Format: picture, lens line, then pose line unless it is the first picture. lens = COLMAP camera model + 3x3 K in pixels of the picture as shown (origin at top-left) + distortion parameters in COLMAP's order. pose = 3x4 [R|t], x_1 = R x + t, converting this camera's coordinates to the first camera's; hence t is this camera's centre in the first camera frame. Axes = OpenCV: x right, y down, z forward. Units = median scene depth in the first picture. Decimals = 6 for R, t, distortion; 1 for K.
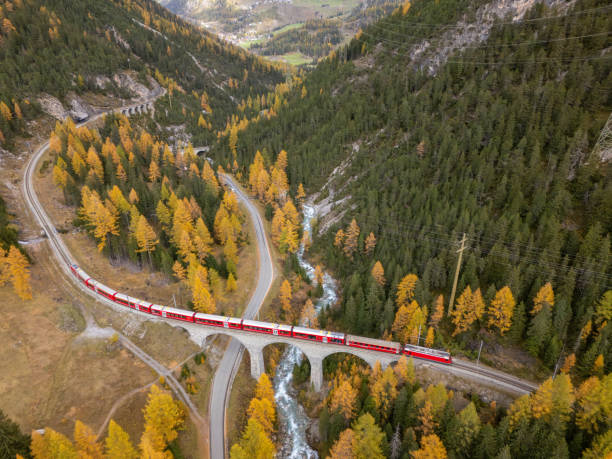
lens RADIAL K [[445.3, 0, 307.2], [0, 445.3, 228.5], [0, 0, 1]] dist [0.088624, -0.089464]
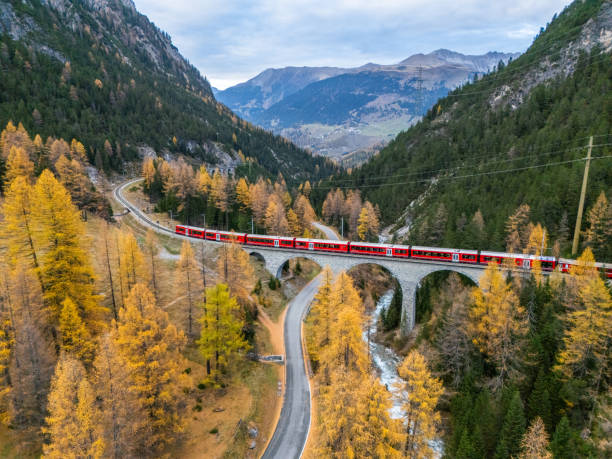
lens RADIAL K [[446.6, 0, 307.0], [0, 446.6, 229.3], [0, 0, 1]] dist [0.080244, -0.074336]
pose [[0.989683, 0.037442, -0.138294, -0.087881], [-0.072703, 0.962984, -0.259569, 0.638310], [0.123457, 0.266945, 0.955771, 0.206525]]
